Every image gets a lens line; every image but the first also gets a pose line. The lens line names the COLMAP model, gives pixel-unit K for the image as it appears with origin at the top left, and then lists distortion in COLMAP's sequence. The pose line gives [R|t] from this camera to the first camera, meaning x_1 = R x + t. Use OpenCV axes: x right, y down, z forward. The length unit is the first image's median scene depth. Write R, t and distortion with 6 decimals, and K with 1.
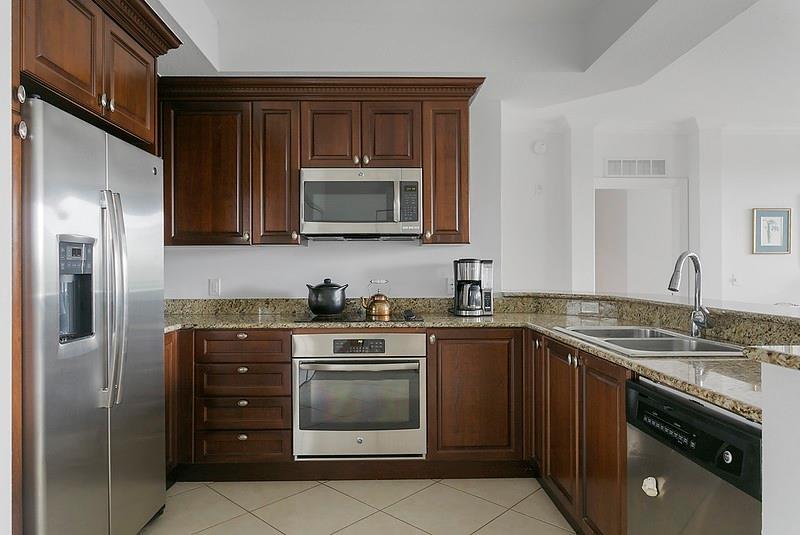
lens RADIAL K [[516.4, 0, 400.0], [0, 516.4, 267.5], [0, 0, 1]] dist [-0.021010, 0.002090]
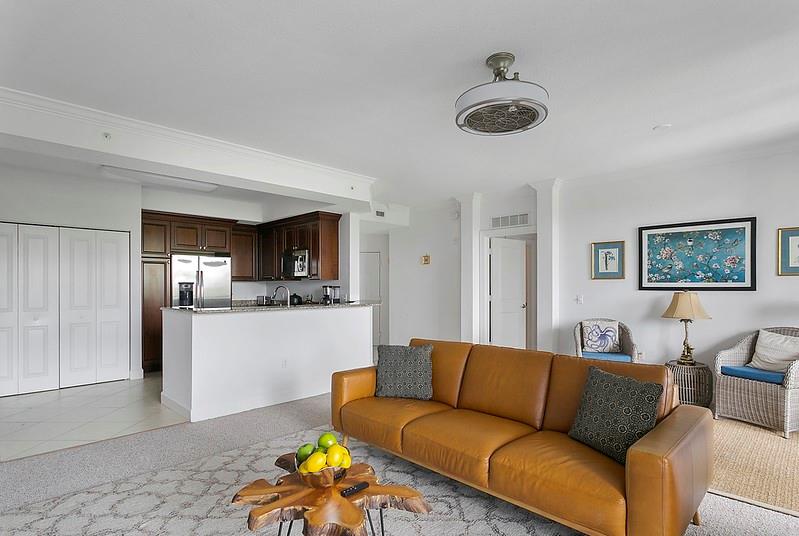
lens RADIAL K [[419.8, 0, 398.3], [0, 419.8, 285.8], [0, 0, 1]] dist [0.001260, 0.000167]
pose [[0.691618, 0.000881, -0.722263, 1.772375], [-0.000606, 1.000000, 0.000639, -0.017941], [0.722263, -0.000004, 0.691618, -0.087355]]
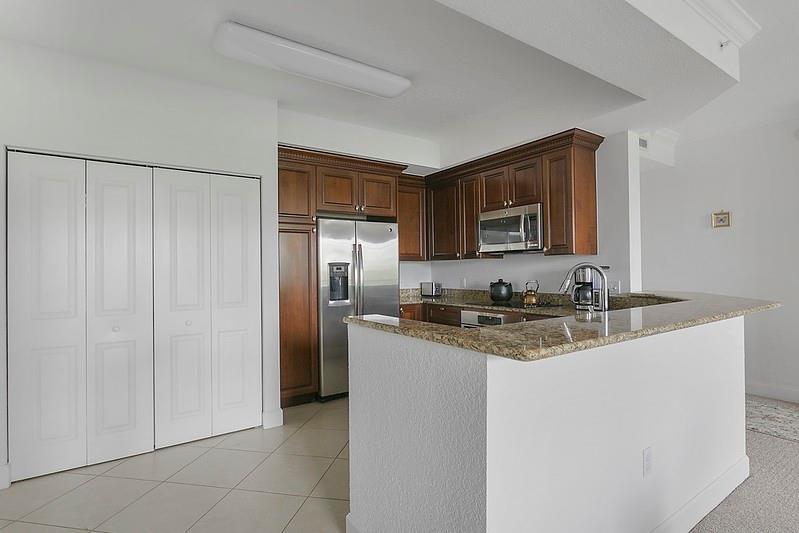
lens RADIAL K [[411.0, 0, 399.5], [0, 411.0, 266.5], [0, 0, 1]] dist [-0.000045, 0.000018]
pose [[0.541914, -0.008356, -0.840392, 0.769130], [0.008864, 0.999952, -0.004227, -0.014415], [0.840387, -0.005159, 0.541962, 0.051048]]
